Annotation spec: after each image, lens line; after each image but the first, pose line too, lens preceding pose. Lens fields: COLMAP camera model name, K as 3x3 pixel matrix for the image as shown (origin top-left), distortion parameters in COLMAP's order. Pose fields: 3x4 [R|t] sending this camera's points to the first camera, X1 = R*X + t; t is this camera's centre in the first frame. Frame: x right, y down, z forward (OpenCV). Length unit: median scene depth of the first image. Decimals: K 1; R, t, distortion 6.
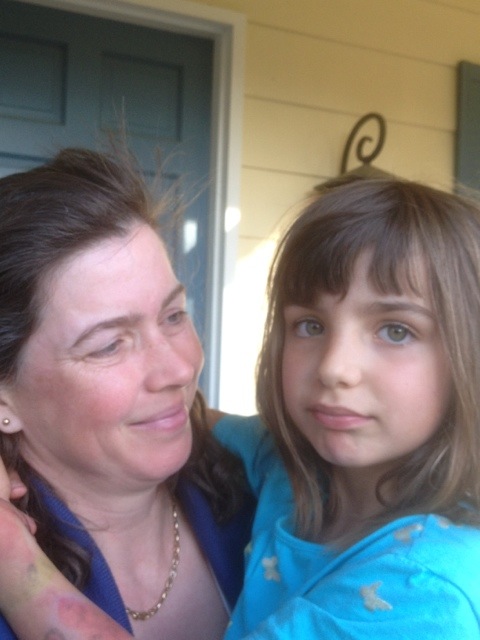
lens RADIAL K [[645.8, 0, 239.4], [0, 645.8, 320.7], [0, 0, 1]] dist [0.008165, 0.000000]
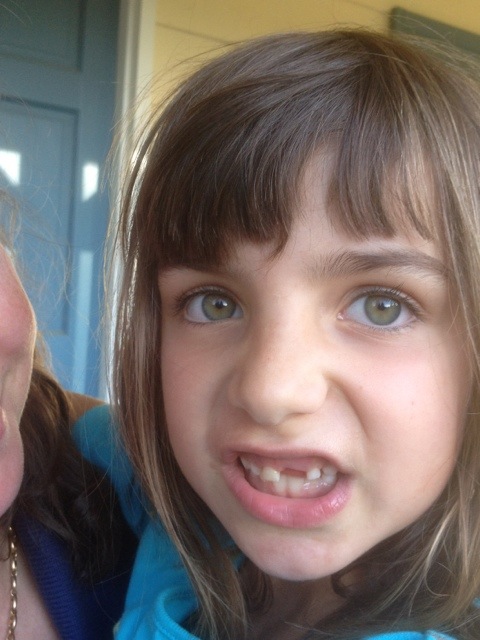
lens RADIAL K [[645.8, 0, 242.5], [0, 645.8, 320.7], [0, 0, 1]] dist [0.008165, 0.000000]
pose [[0.967948, -0.087566, 0.235390, 0.007257], [0.068179, 0.993669, 0.089291, -0.026084], [-0.241718, -0.070380, 0.967791, 0.513805]]
